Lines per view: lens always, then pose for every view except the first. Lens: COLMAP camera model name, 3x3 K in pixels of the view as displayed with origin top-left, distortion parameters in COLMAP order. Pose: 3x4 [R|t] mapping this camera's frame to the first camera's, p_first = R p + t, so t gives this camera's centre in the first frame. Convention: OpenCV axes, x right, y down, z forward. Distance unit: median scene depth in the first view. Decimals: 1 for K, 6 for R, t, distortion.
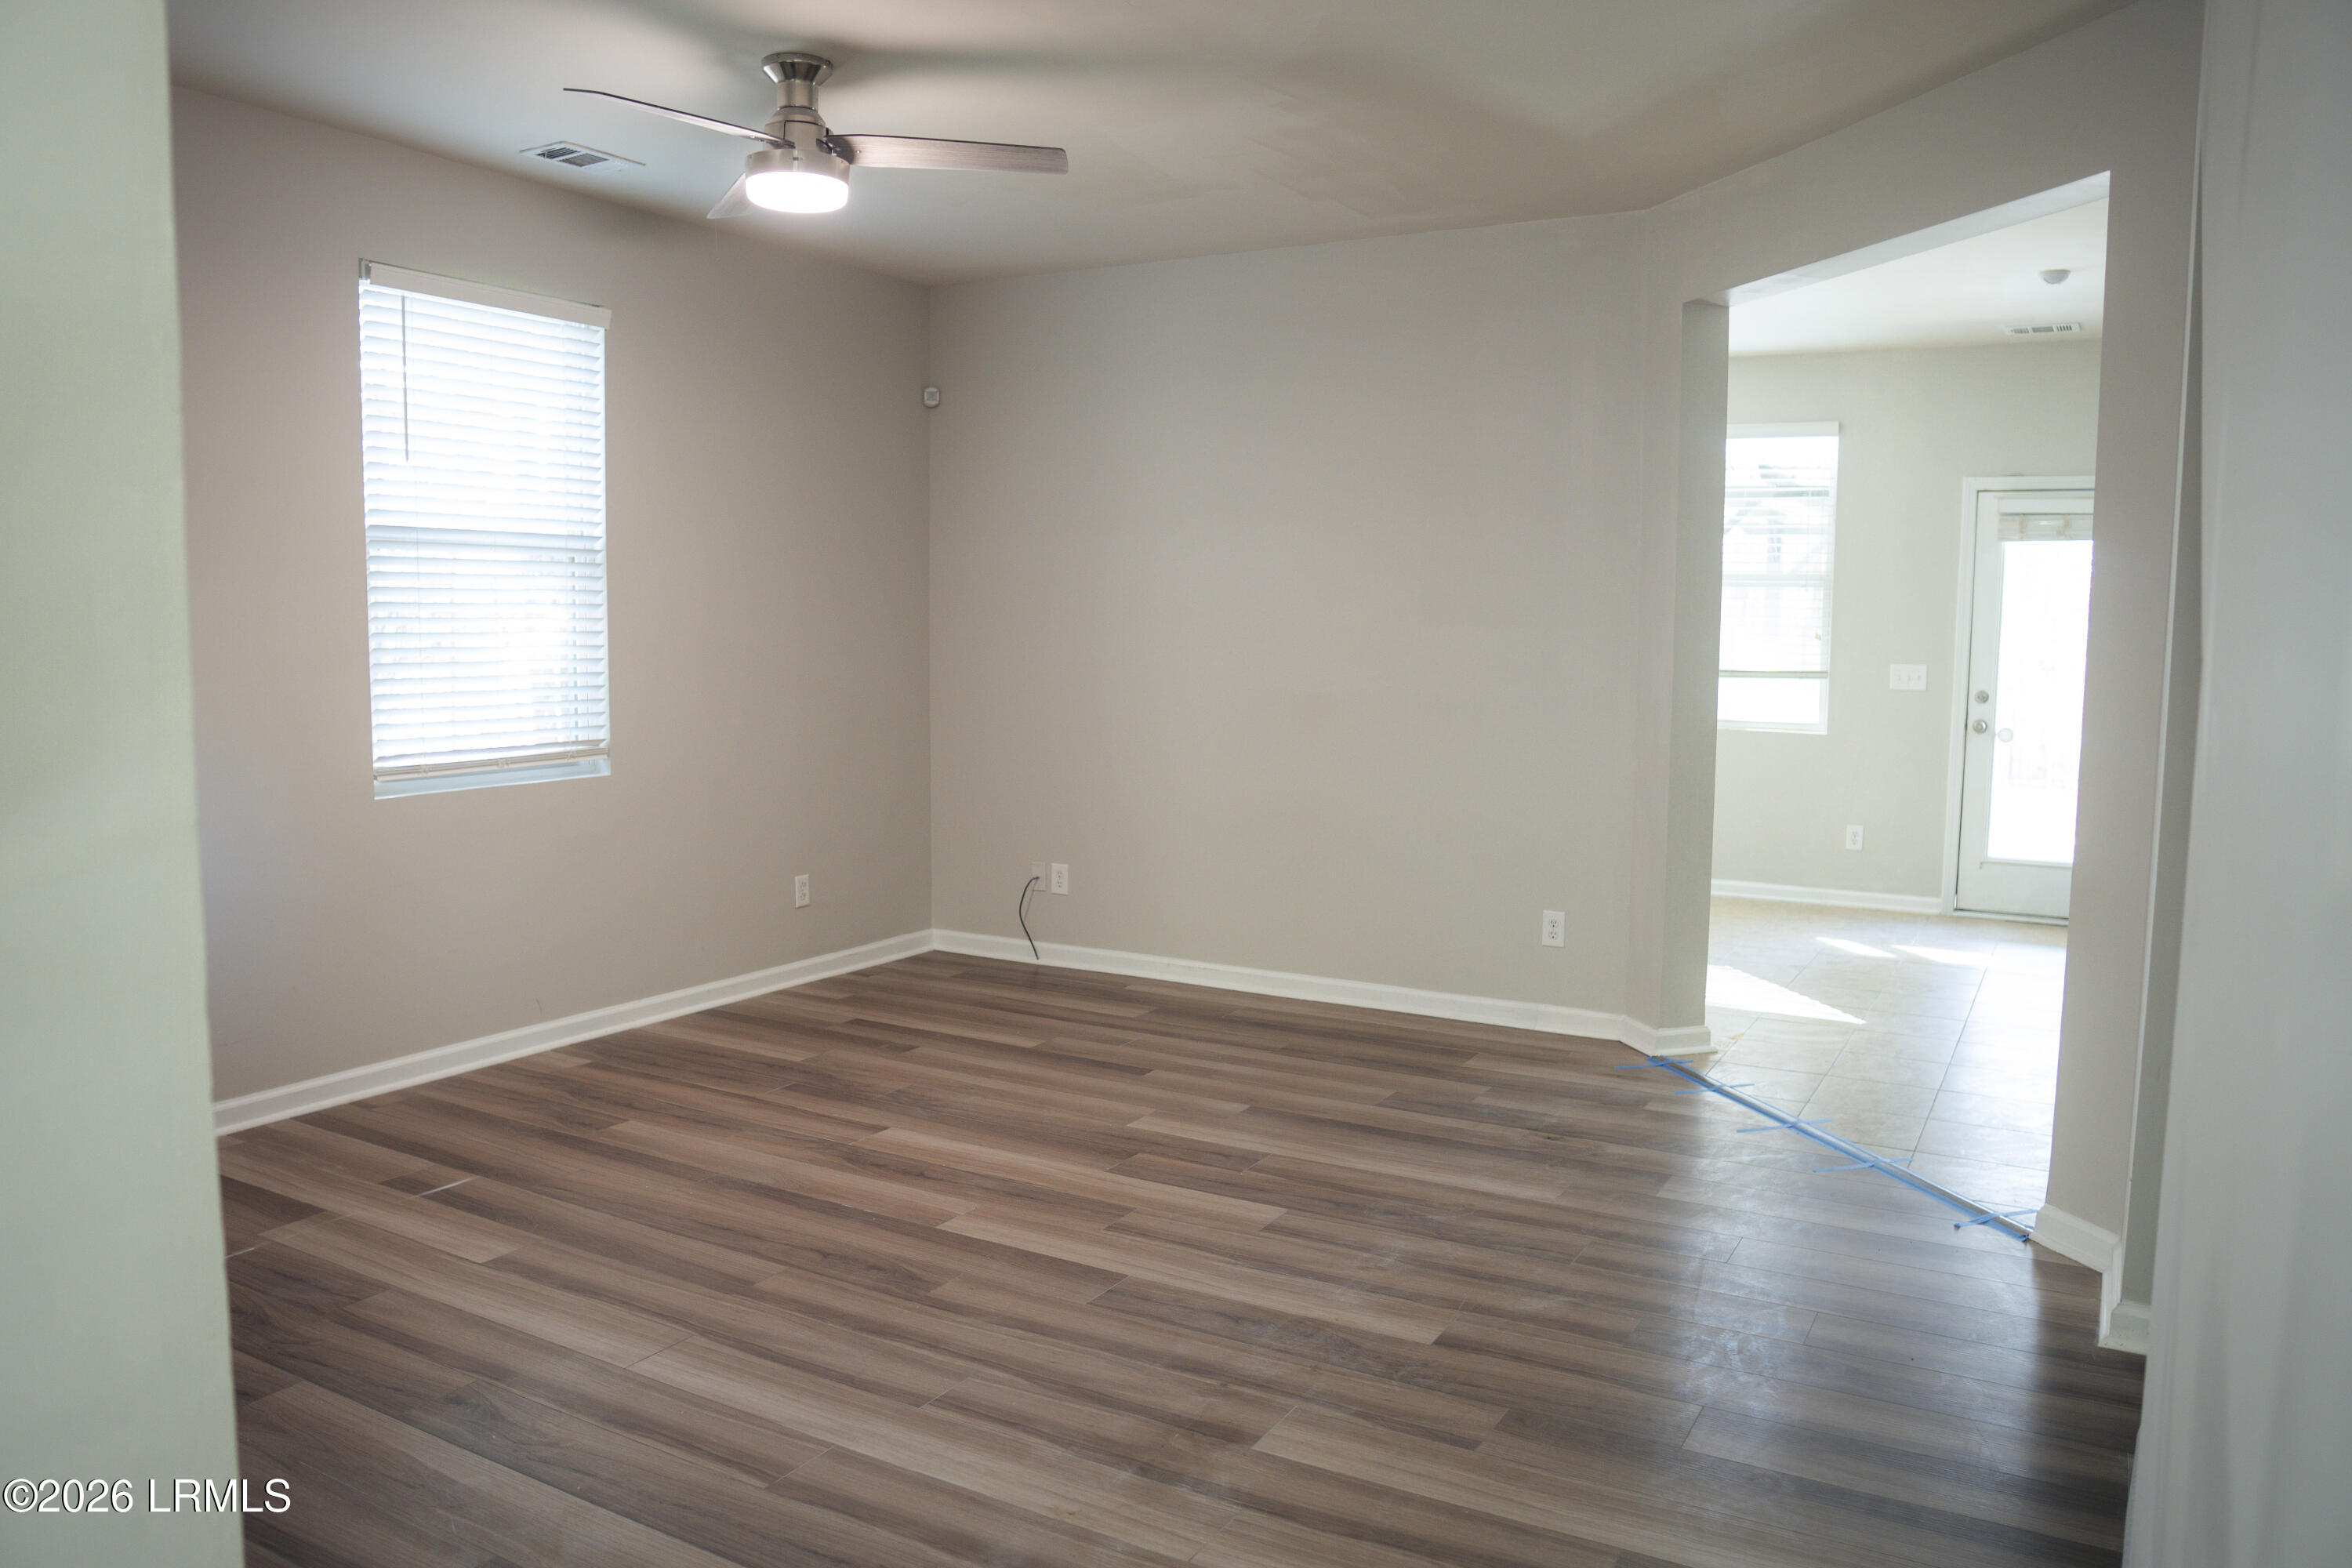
lens RADIAL K [[1657.7, 0, 1190.6], [0, 1657.7, 787.0], [0, 0, 1]] dist [-0.109724, 0.065672]
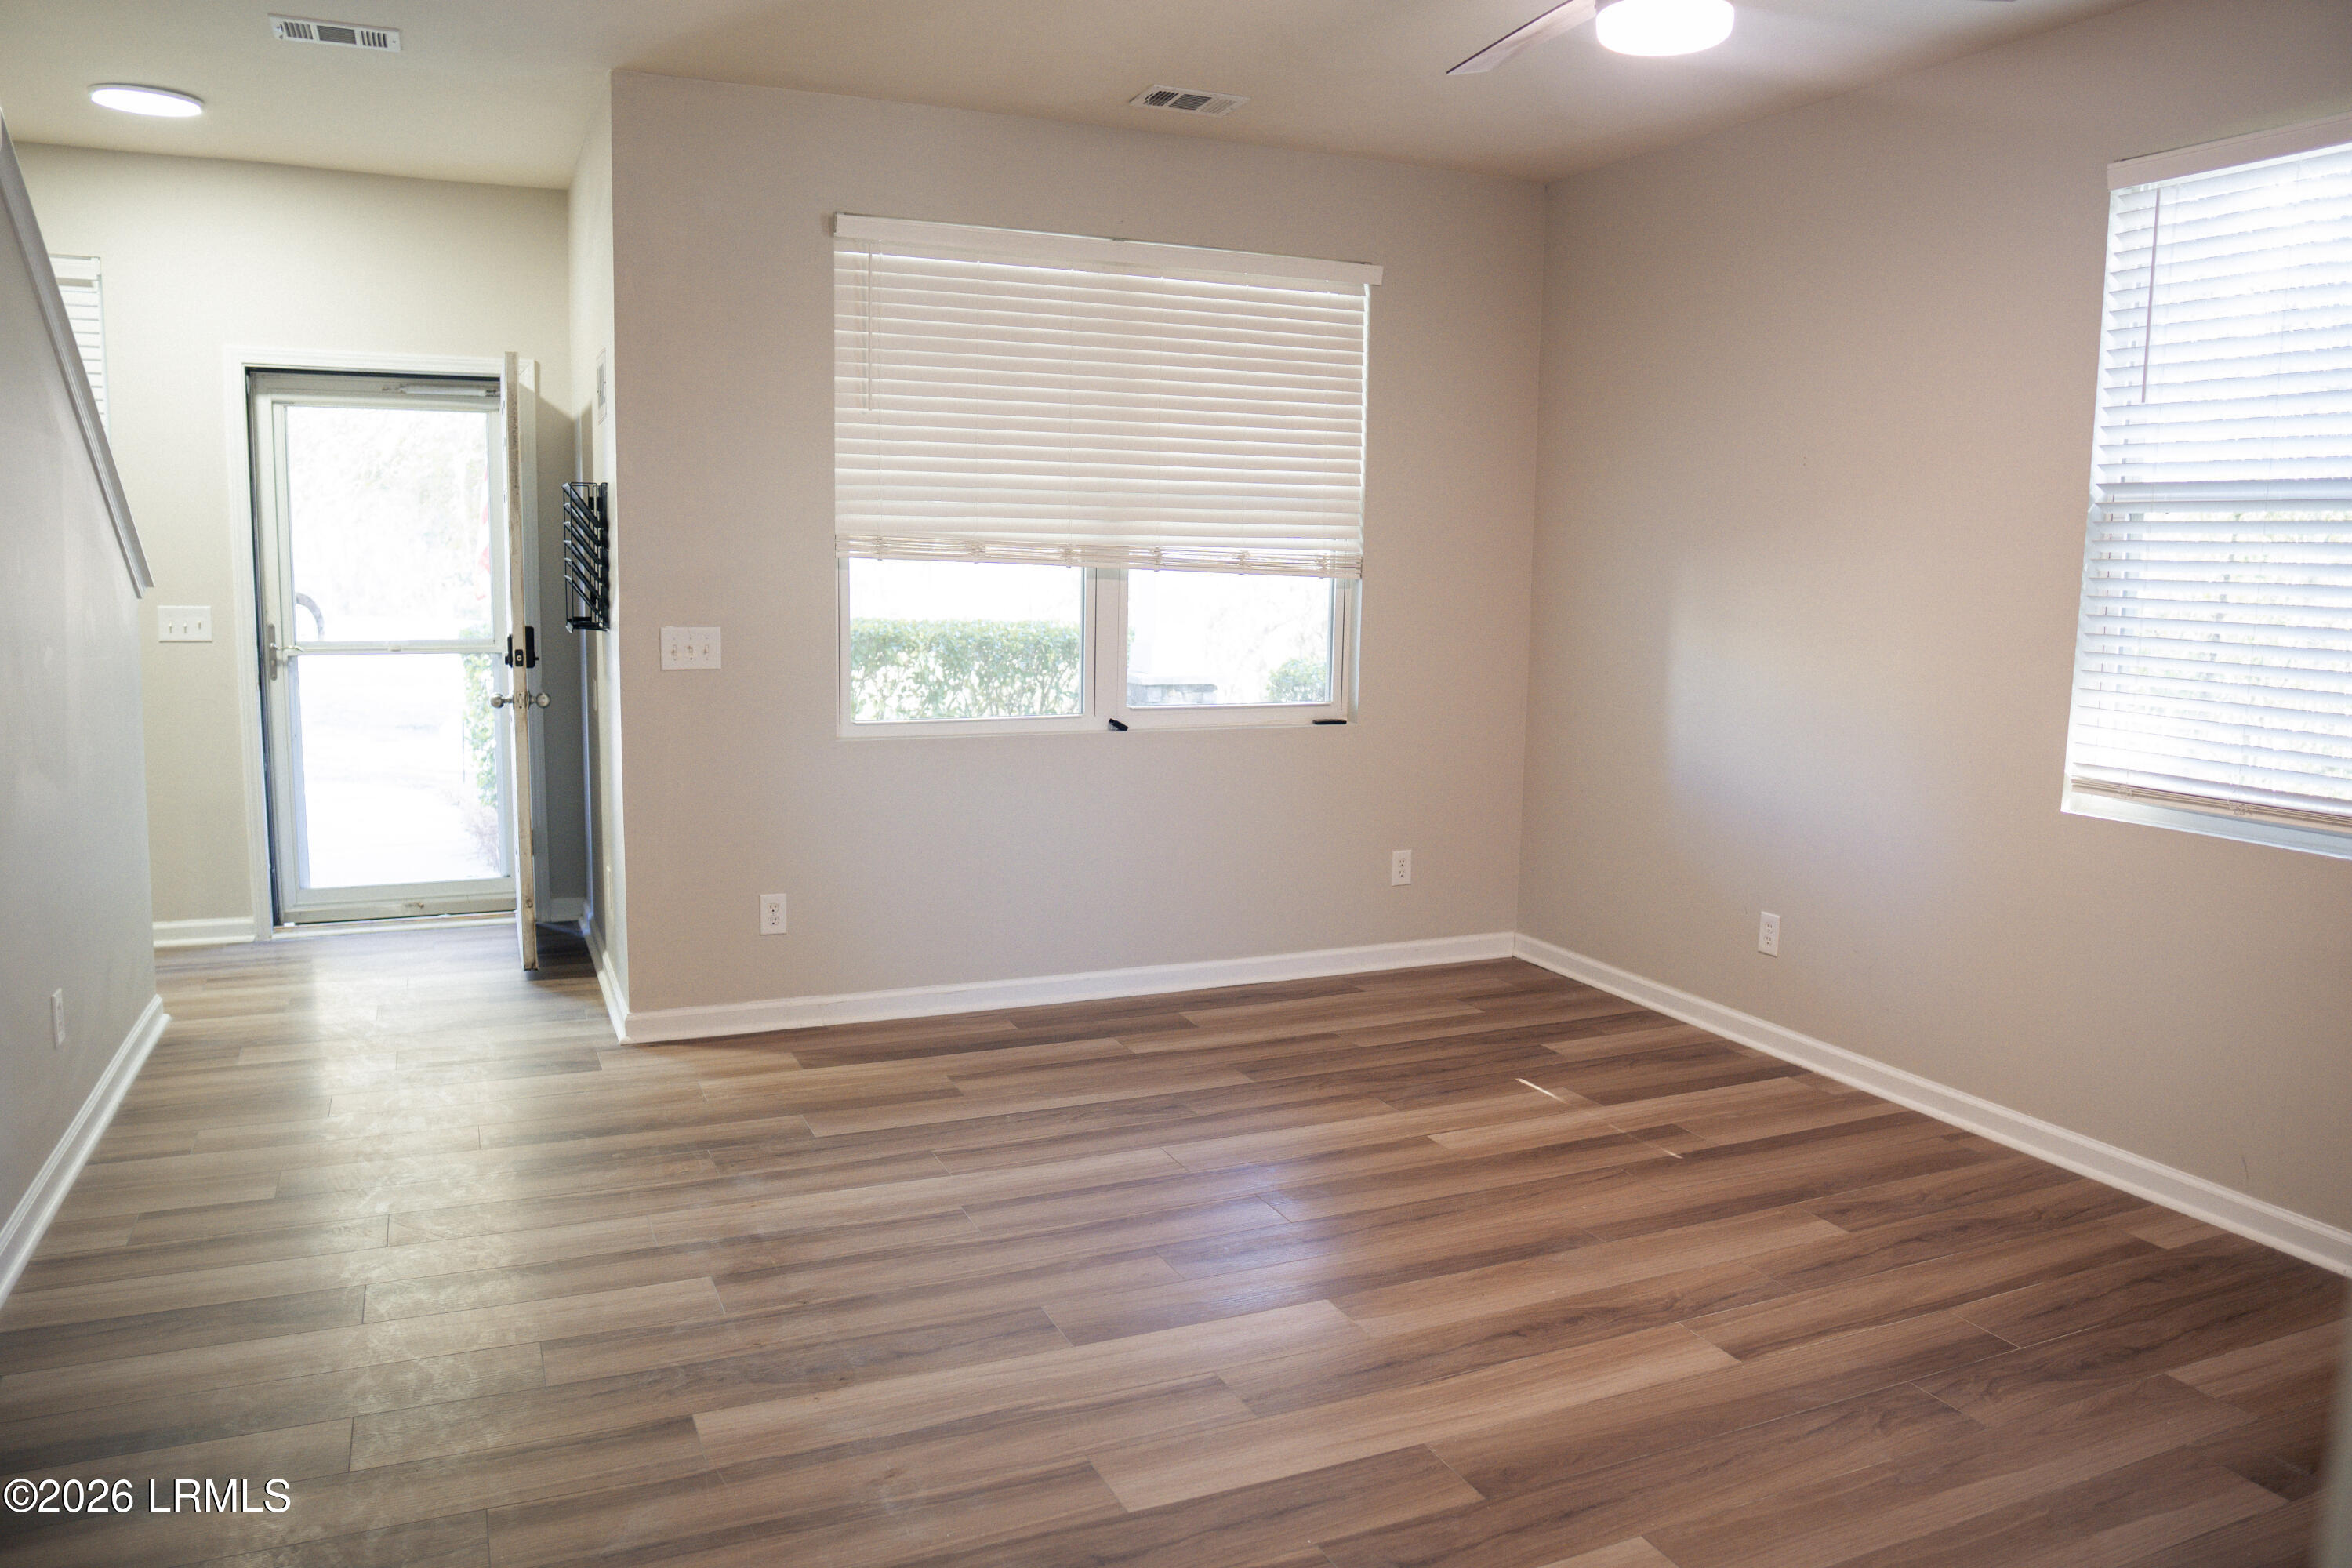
lens RADIAL K [[1657.7, 0, 1163.4], [0, 1657.7, 783.6], [0, 0, 1]] dist [-0.109724, 0.065672]
pose [[-0.593482, 0.091605, -0.799617, 0.494316], [-0.106587, 0.975806, 0.190898, -0.130223], [0.797758, 0.198523, -0.569359, 1.229128]]
